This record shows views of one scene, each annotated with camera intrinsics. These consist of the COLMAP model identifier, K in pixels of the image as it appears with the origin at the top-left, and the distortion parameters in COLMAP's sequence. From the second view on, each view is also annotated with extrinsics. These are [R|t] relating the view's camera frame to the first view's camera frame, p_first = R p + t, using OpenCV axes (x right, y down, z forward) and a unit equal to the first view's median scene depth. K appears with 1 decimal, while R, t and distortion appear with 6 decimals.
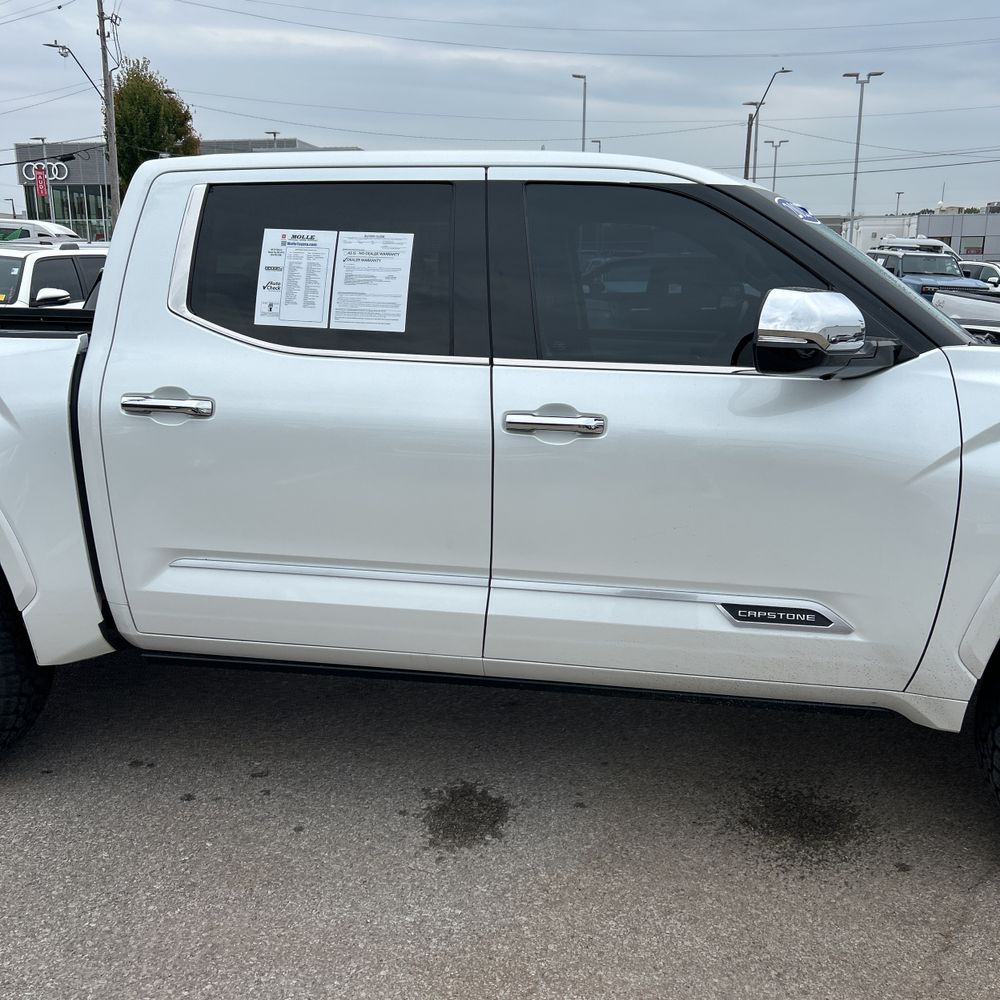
lens RADIAL K [[1018.5, 0, 496.6], [0, 1018.5, 502.1], [0, 0, 1]] dist [0.051793, -0.051483]
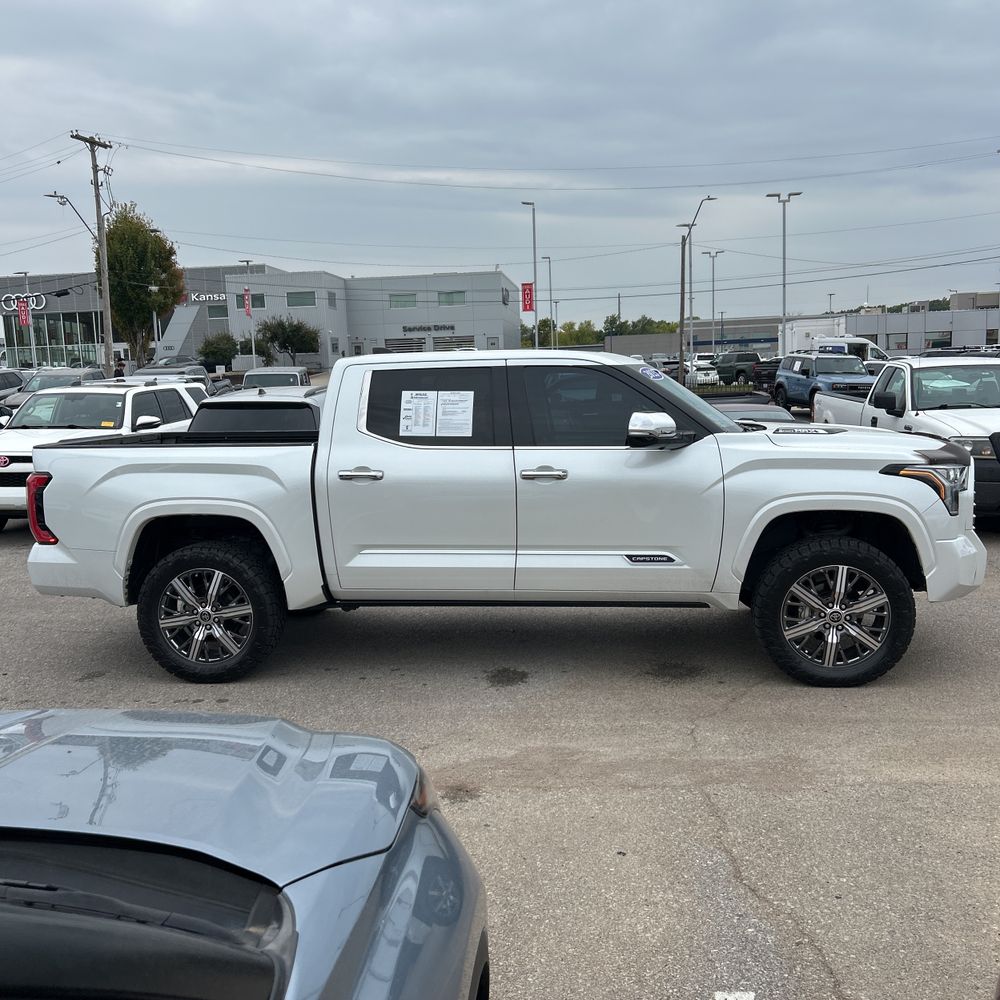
lens RADIAL K [[1045.0, 0, 500.0], [0, 1045.0, 500.0], [0, 0, 1]] dist [0.116470, -0.214000]
pose [[0.998321, -0.040296, 0.041620, -0.124222], [0.044389, 0.993729, -0.102630, 0.189237], [-0.037224, 0.104305, 0.993848, -1.141341]]
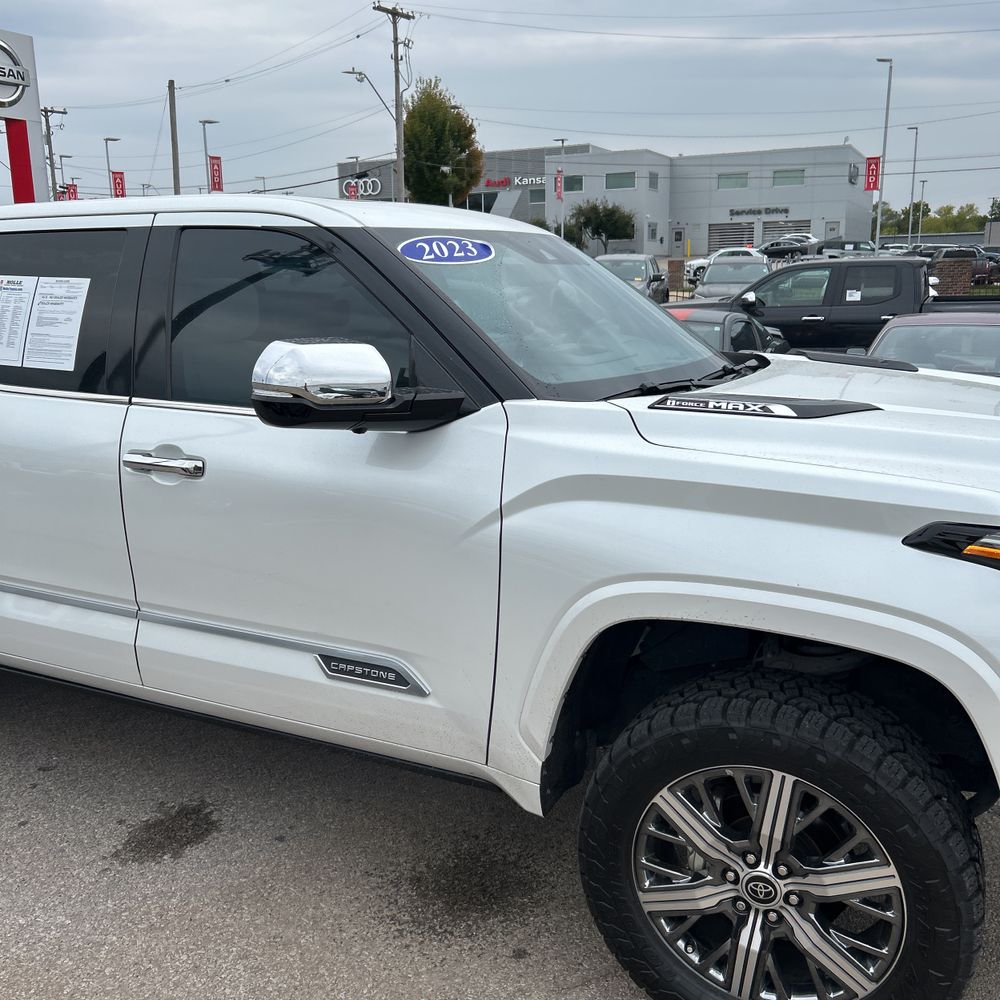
lens RADIAL K [[1016.4, 0, 502.1], [0, 1016.4, 504.3], [0, 0, 1]] dist [0.118542, -0.241906]
pose [[0.954618, 0.050572, -0.293507, 0.638095], [-0.050044, 0.998704, 0.009315, -0.059187], [0.293597, 0.005796, 0.955912, 0.104541]]
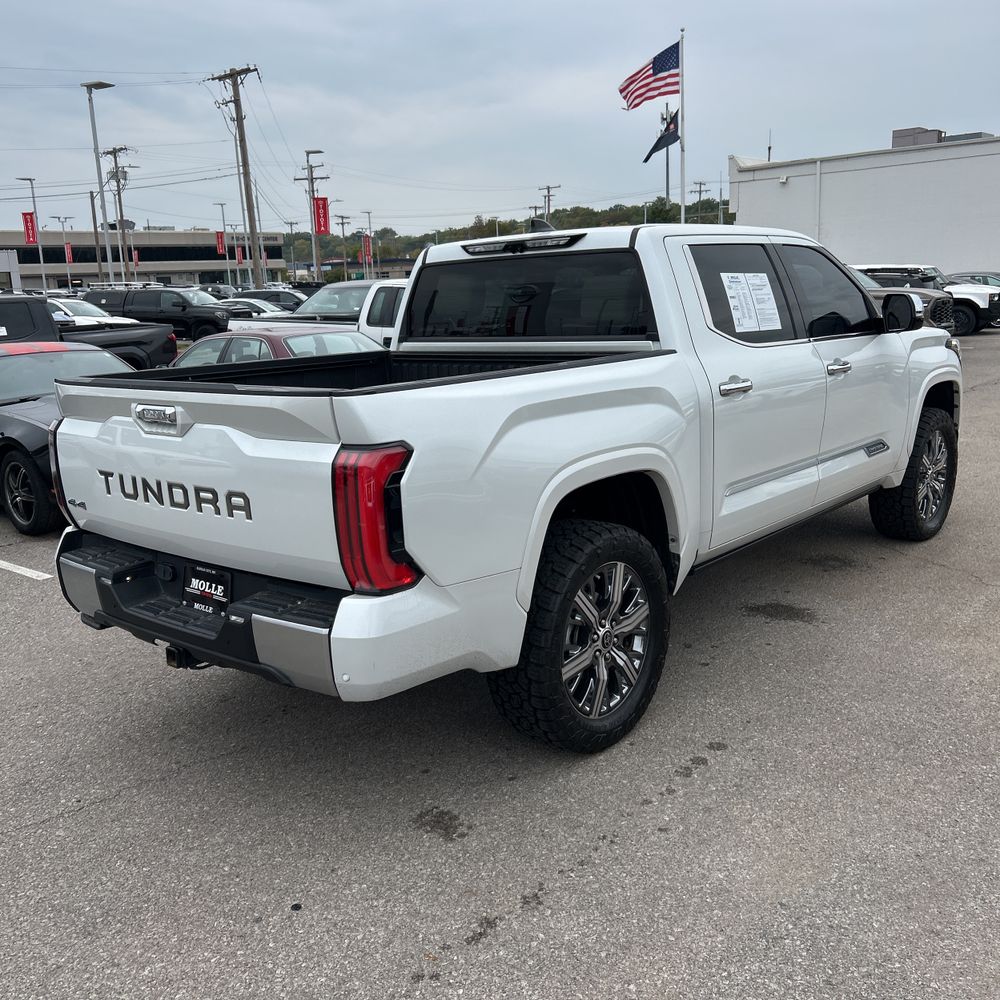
lens RADIAL K [[1018.3, 0, 510.5], [0, 1018.3, 506.6], [0, 0, 1]] dist [0.035730, -0.006696]
pose [[0.506272, -0.210104, 0.836388, -1.794567], [0.233741, 0.966994, 0.101428, -0.154234], [-0.830093, 0.144148, 0.538672, 0.473630]]
